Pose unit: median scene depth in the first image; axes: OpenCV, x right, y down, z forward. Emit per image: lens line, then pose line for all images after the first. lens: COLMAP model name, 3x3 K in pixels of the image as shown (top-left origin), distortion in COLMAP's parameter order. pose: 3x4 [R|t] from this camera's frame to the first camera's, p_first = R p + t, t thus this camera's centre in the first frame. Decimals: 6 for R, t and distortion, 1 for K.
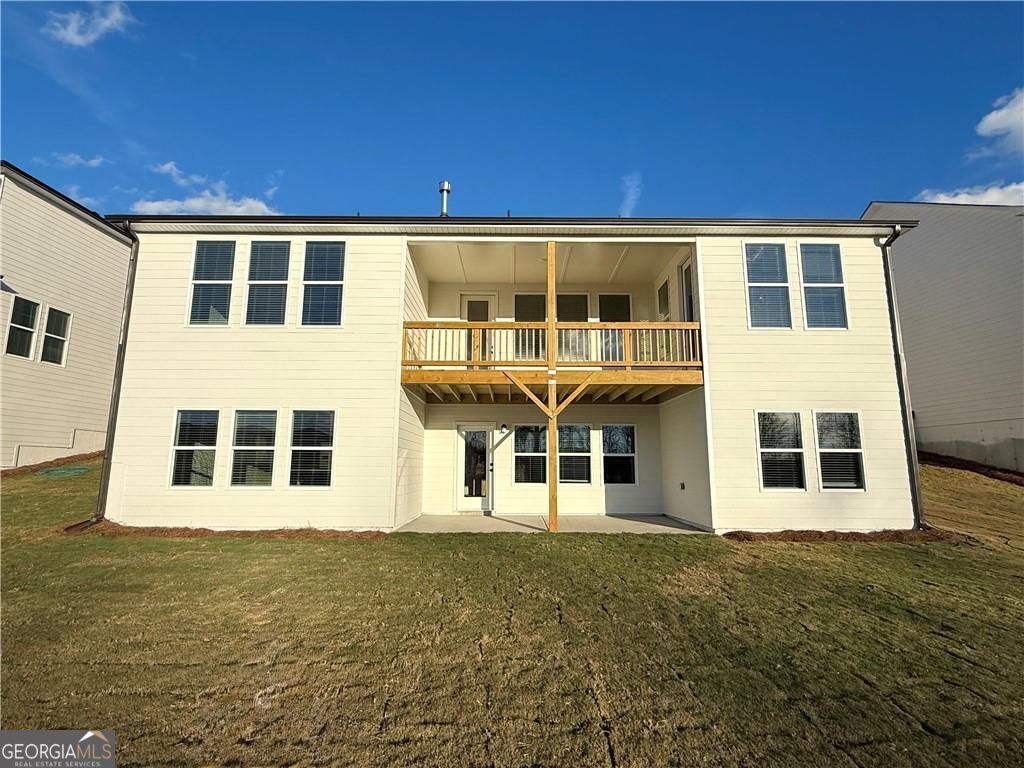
lens RADIAL K [[513.6, 0, 523.7], [0, 513.6, 384.9], [0, 0, 1]] dist [0.001539, 0.000754]
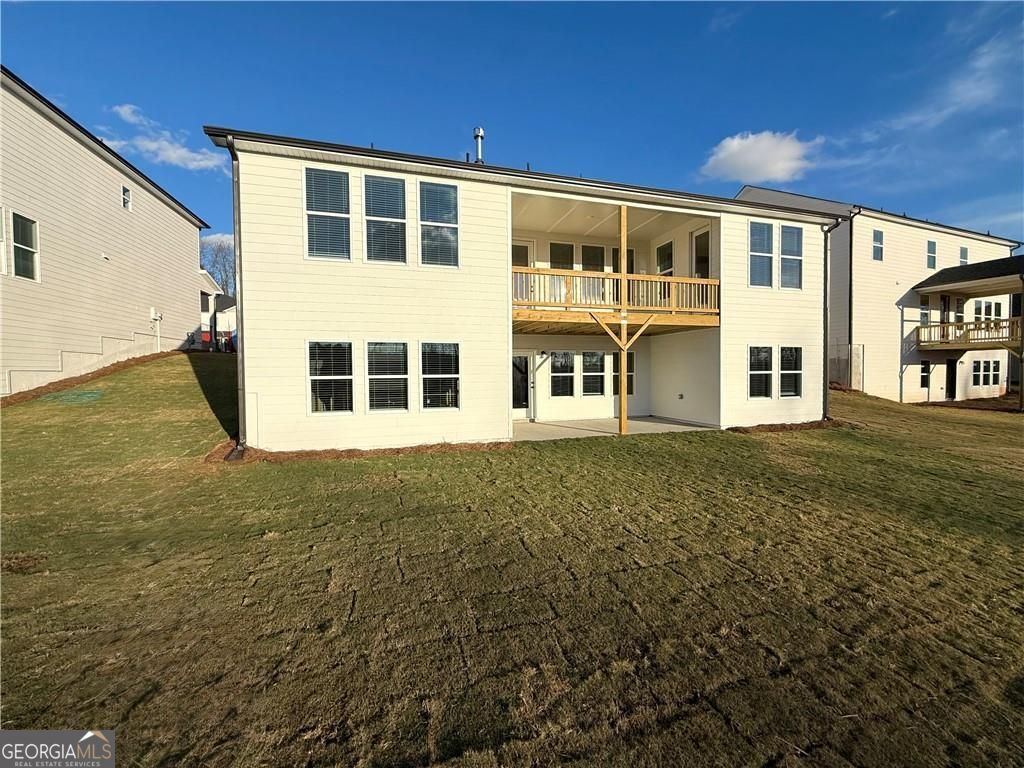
lens RADIAL K [[413.2, 0, 512.0], [0, 413.2, 384.0], [0, 0, 1]] dist [0.001336, 0.000226]
pose [[0.958161, -0.021573, 0.285416, -0.505825], [-0.032387, 0.982581, 0.182991, -0.033158], [-0.284392, -0.184579, 0.940772, 0.072715]]
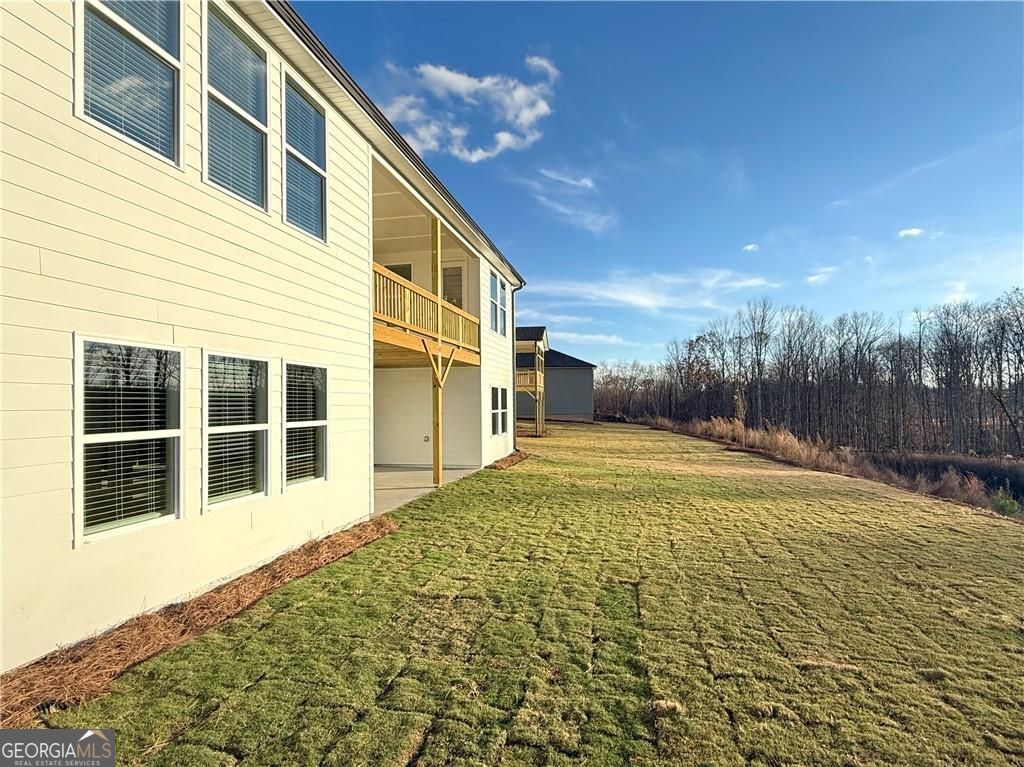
lens RADIAL K [[505.5, 0, 530.0], [0, 505.5, 390.2], [0, 0, 1]] dist [0.001392, 0.000132]
pose [[0.194124, 0.018391, 0.980805, -0.954700], [-0.146488, 0.989157, 0.010446, 0.031106], [-0.969978, -0.145704, 0.194713, 0.580604]]
